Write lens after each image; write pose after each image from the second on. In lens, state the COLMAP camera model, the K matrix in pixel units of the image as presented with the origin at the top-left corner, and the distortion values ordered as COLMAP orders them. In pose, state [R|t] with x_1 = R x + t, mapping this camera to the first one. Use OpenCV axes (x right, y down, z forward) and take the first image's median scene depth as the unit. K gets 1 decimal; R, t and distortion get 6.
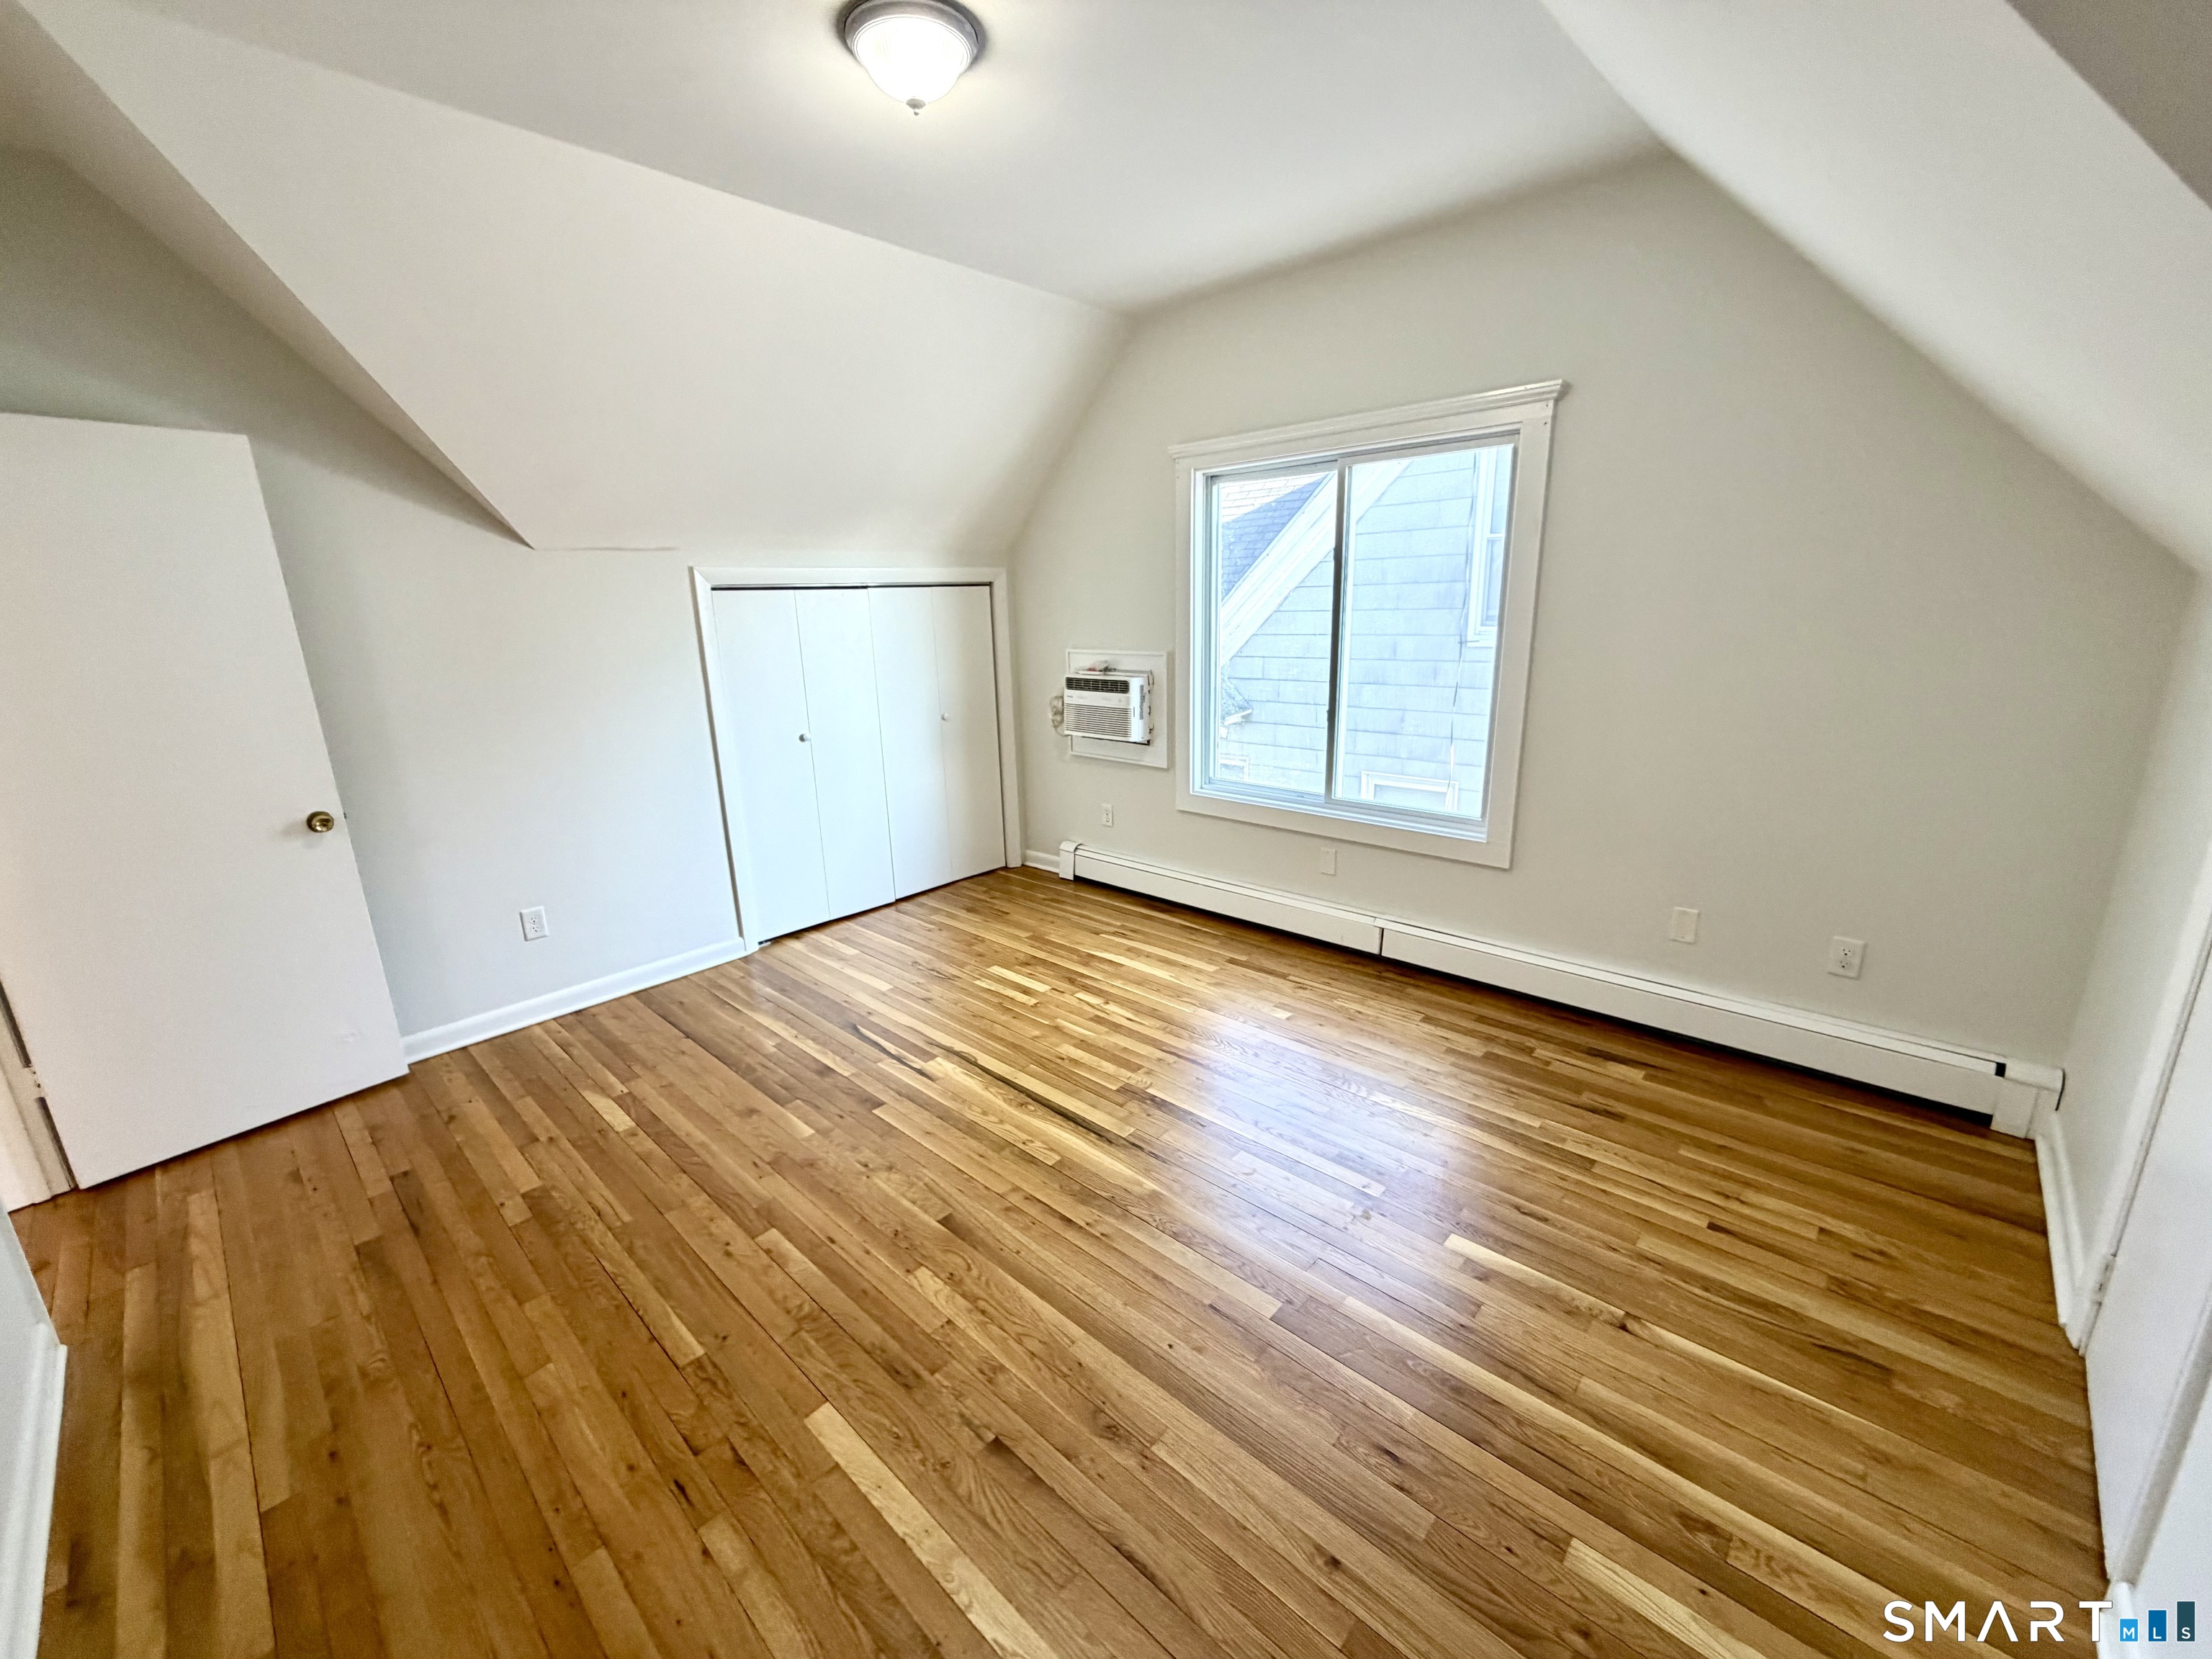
lens RADIAL K [[882.2, 0, 1104.6], [0, 882.2, 834.5], [0, 0, 1]] dist [-0.001413, 0.001114]
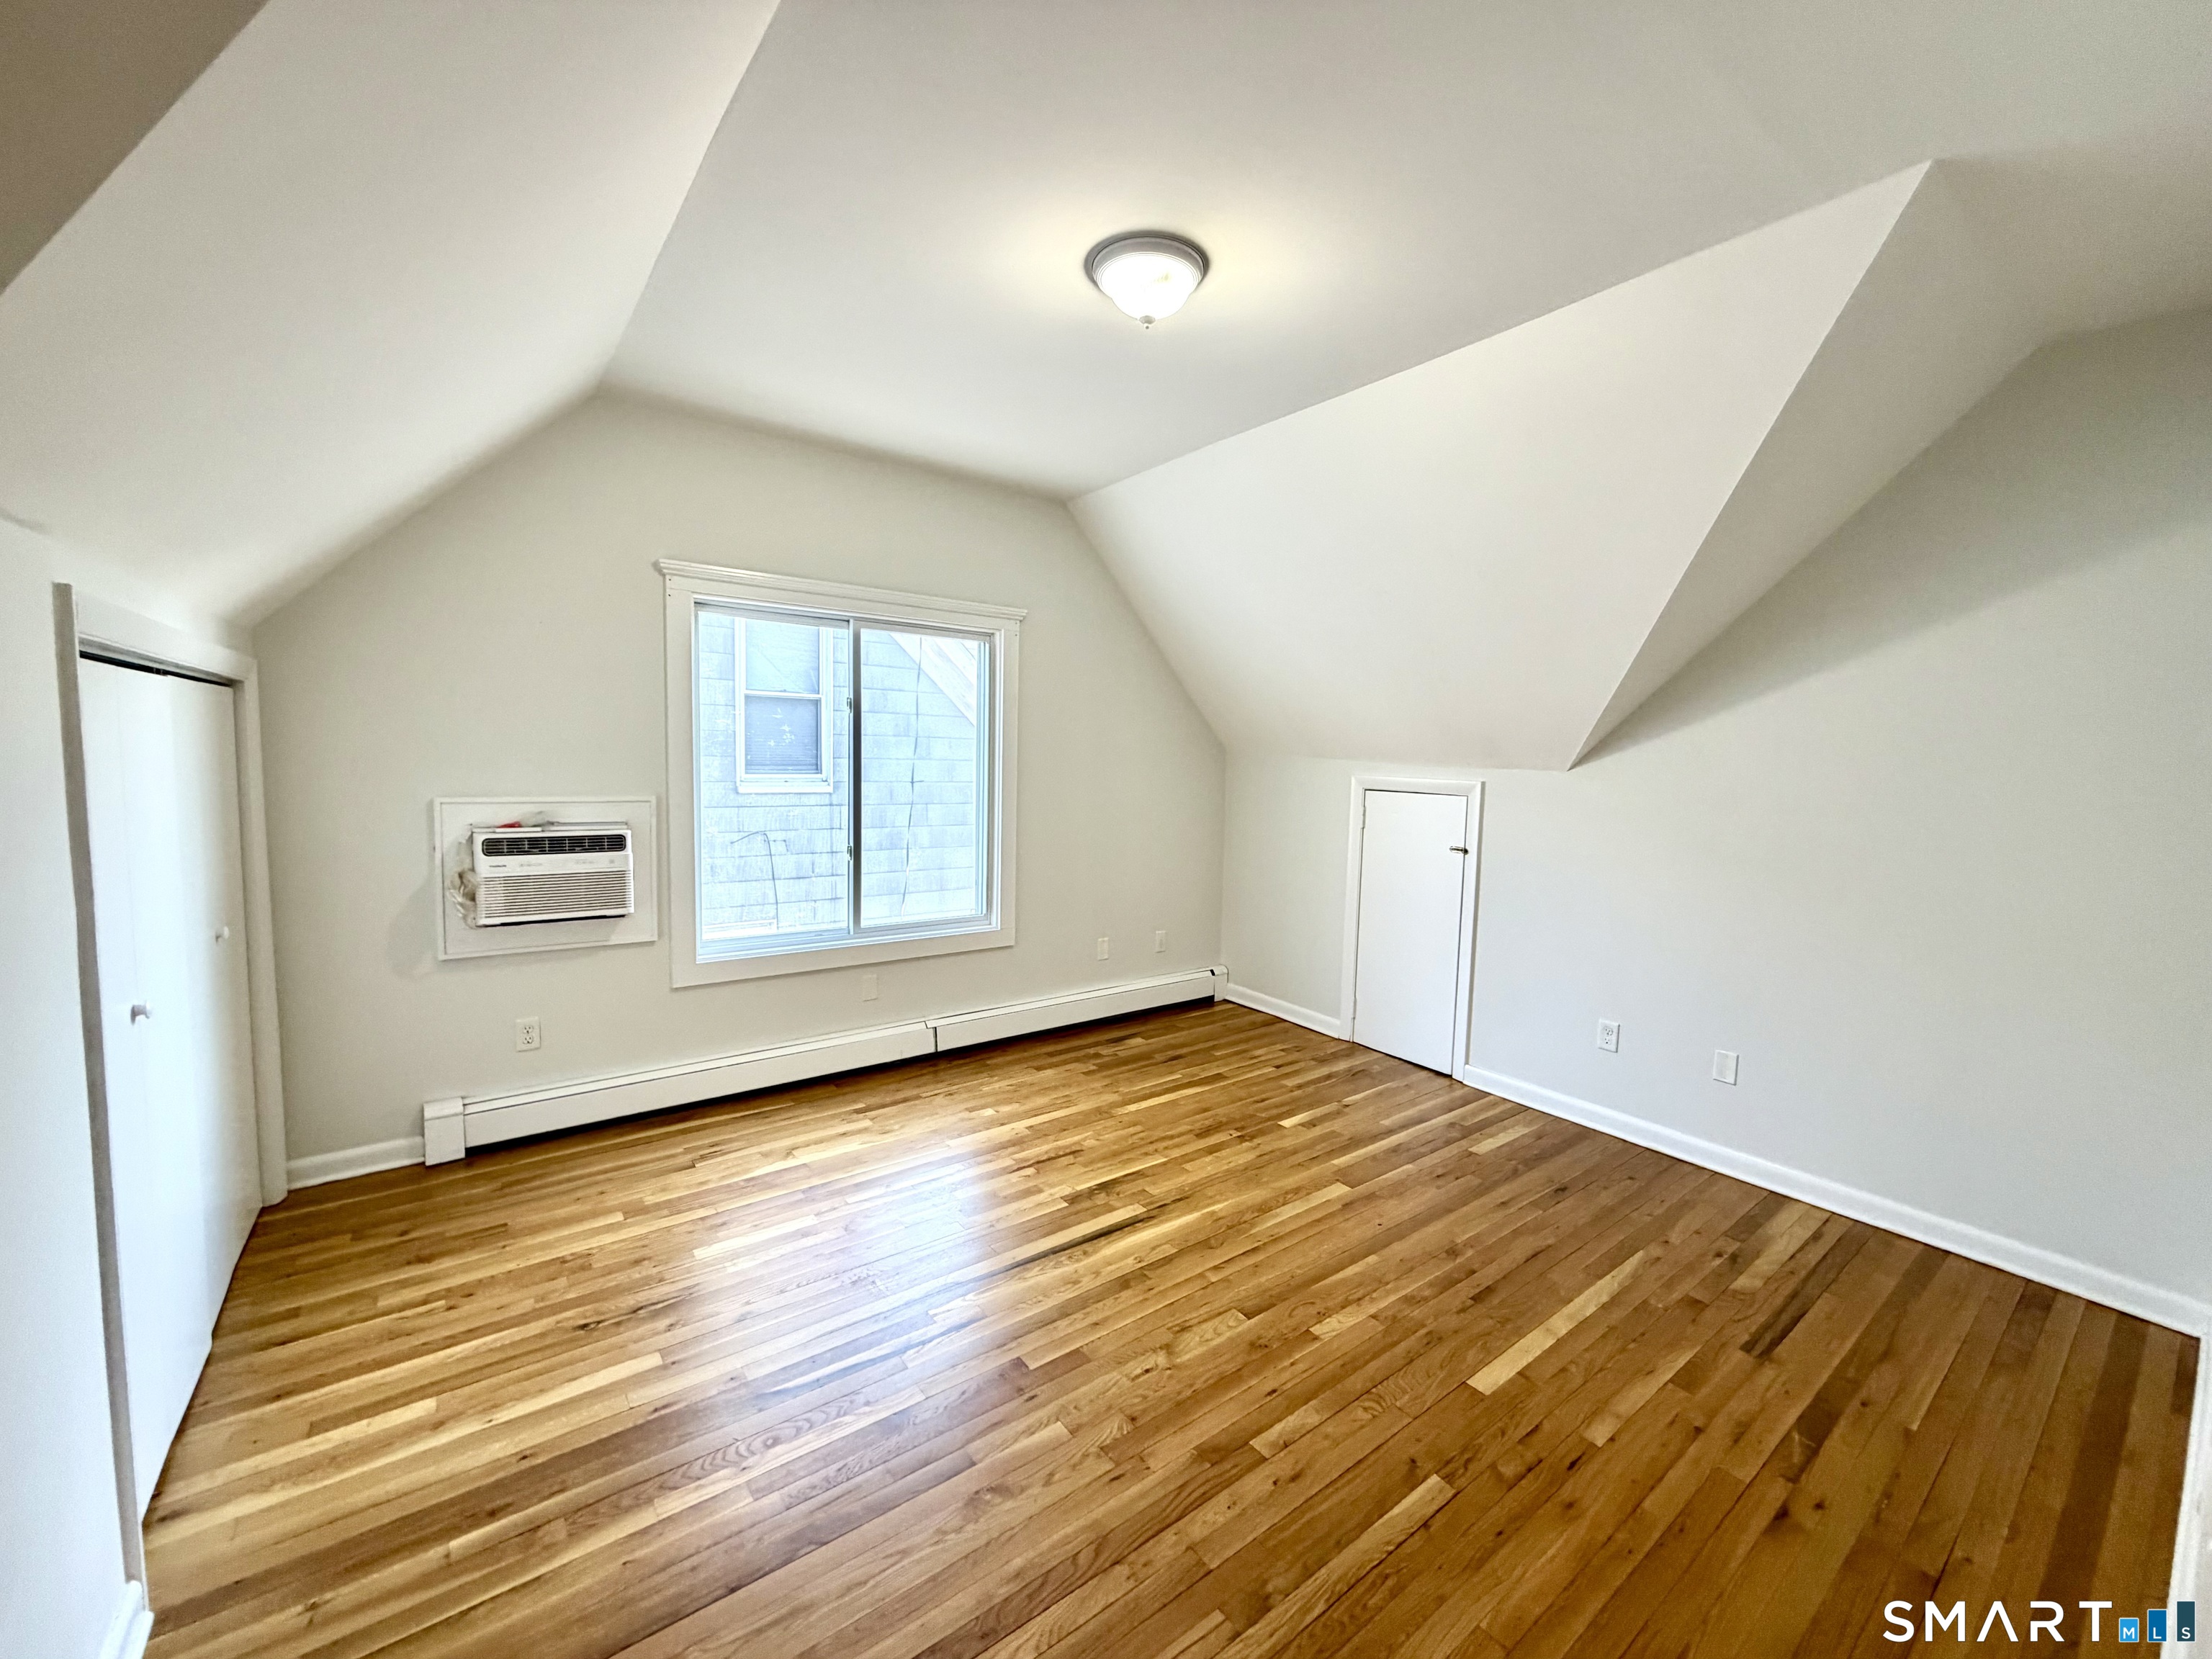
lens RADIAL K [[882.2, 0, 1104.0], [0, 882.2, 828.7], [0, 0, 1]] dist [-0.001413, 0.001114]
pose [[0.169861, -0.053158, 0.984033, -0.852603], [0.225664, 0.974109, 0.013668, -0.124210], [-0.959283, 0.219739, 0.177459, 0.602578]]
